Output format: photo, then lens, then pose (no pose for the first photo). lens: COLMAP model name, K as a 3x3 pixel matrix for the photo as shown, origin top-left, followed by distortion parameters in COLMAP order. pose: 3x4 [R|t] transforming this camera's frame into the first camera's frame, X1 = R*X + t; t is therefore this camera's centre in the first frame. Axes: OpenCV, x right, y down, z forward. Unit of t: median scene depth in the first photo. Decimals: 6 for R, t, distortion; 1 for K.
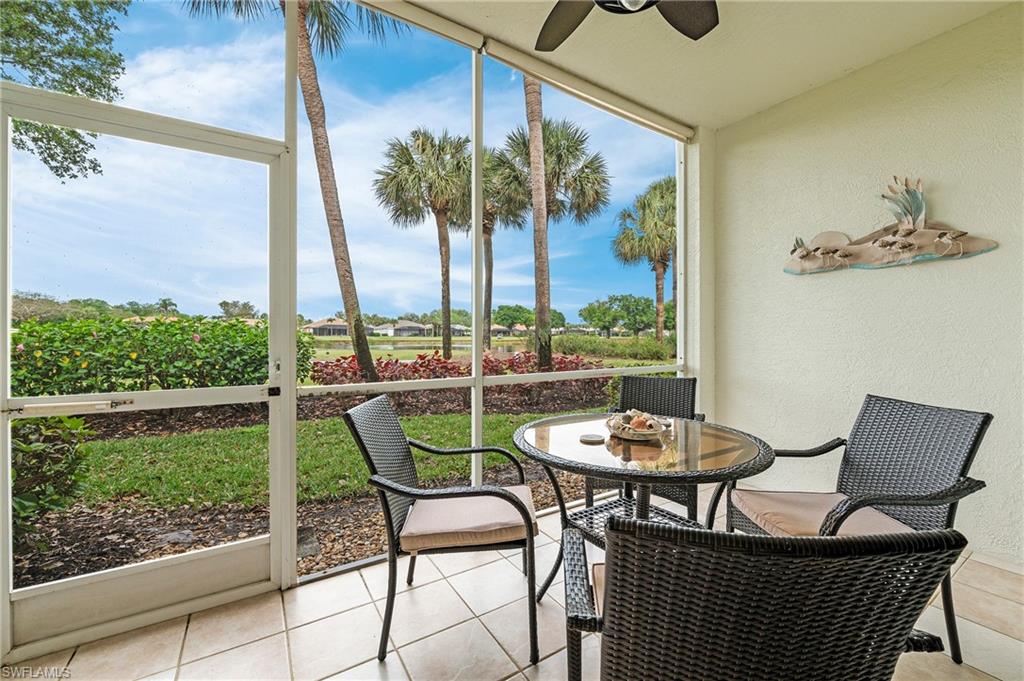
lens RADIAL K [[408.3, 0, 517.5], [0, 408.3, 327.0], [0, 0, 1]] dist [0.000796, -0.002556]
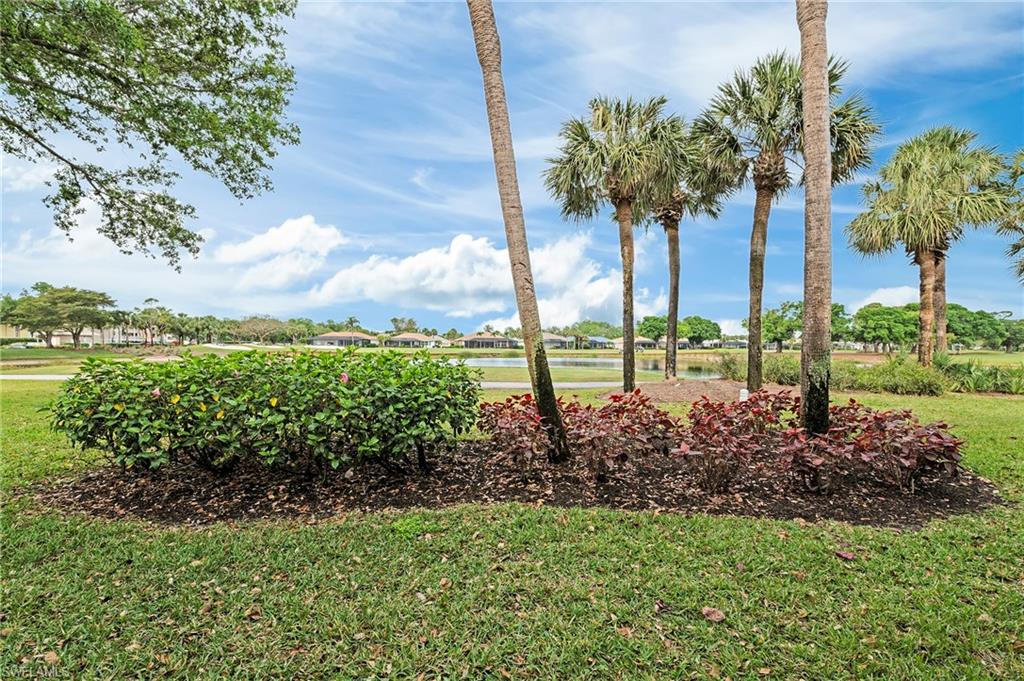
lens RADIAL K [[408.3, 0, 517.5], [0, 408.3, 327.0], [0, 0, 1]] dist [0.000796, -0.002556]
pose [[0.945235, -0.012122, -0.326164, -0.103144], [0.003075, 0.999596, -0.028239, -0.019002], [0.326375, 0.025689, 0.944891, 0.168965]]
